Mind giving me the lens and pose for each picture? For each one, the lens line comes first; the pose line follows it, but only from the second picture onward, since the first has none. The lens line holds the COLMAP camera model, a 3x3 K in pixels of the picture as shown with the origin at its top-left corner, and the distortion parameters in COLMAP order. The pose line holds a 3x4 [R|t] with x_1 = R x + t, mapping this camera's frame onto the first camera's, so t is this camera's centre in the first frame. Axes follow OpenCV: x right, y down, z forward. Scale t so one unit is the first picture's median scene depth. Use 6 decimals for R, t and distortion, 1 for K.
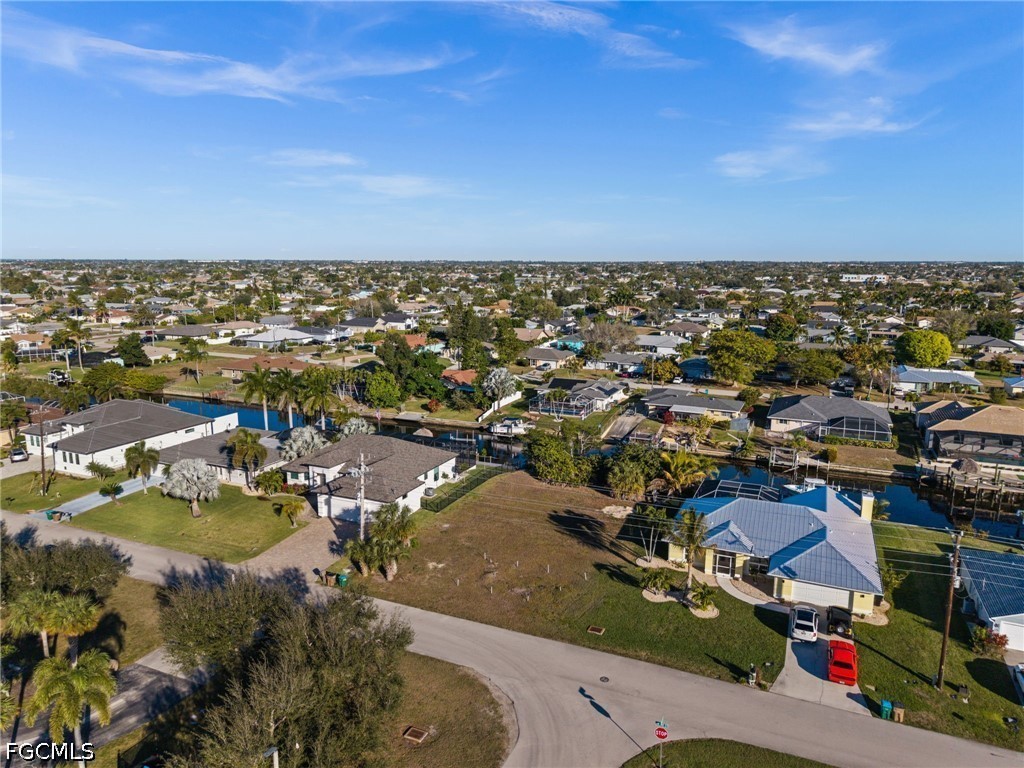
lens RADIAL K [[685.2, 0, 512.0], [0, 685.2, 384.0], [0, 0, 1]] dist [0.036775, -0.056345]
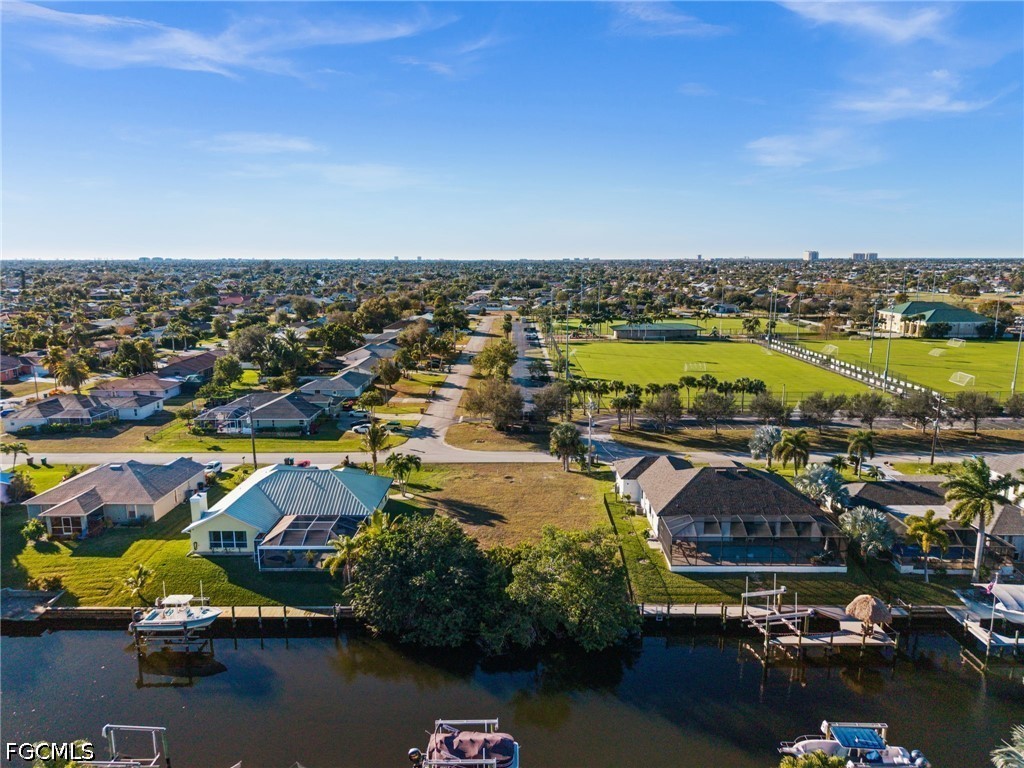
lens RADIAL K [[683.3, 0, 512.0], [0, 683.3, 384.0], [0, 0, 1]] dist [0.040258, -0.038154]
pose [[-0.915073, 0.070187, -0.397134, 0.416793], [-0.072657, 0.939935, 0.333533, -0.320121], [0.396690, 0.334061, -0.855009, 1.727244]]
